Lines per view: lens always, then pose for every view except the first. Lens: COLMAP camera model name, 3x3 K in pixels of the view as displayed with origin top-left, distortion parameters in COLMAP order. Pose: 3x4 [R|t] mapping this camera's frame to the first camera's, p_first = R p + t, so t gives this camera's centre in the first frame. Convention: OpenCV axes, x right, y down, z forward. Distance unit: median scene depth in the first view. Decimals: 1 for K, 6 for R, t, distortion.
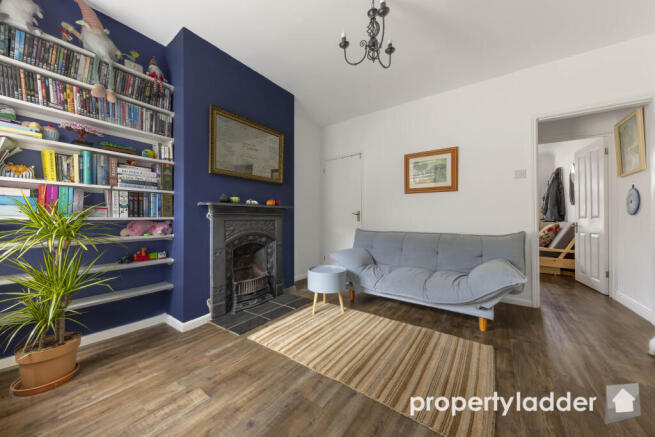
lens RADIAL K [[224.1, 0, 328.2], [0, 224.1, 214.6], [0, 0, 1]] dist [0.003084, -0.001803]
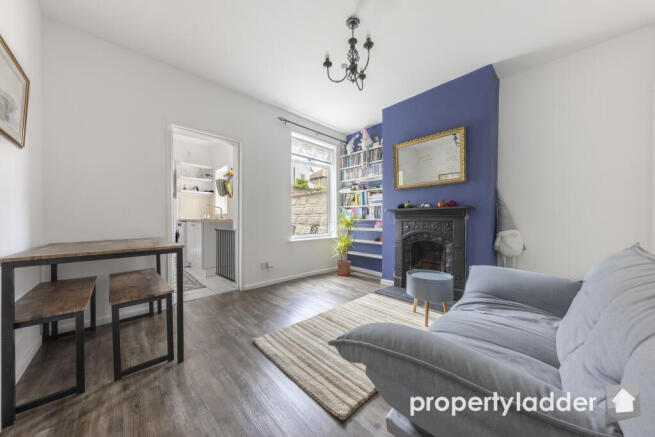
lens RADIAL K [[224.1, 0, 331.6], [0, 224.1, 219.4], [0, 0, 1]] dist [0.003084, -0.001803]
pose [[-0.172930, -0.006765, -0.984911, 1.215074], [0.009516, 0.999918, -0.008539, 0.029005], [0.984888, -0.010849, -0.172851, 0.970189]]
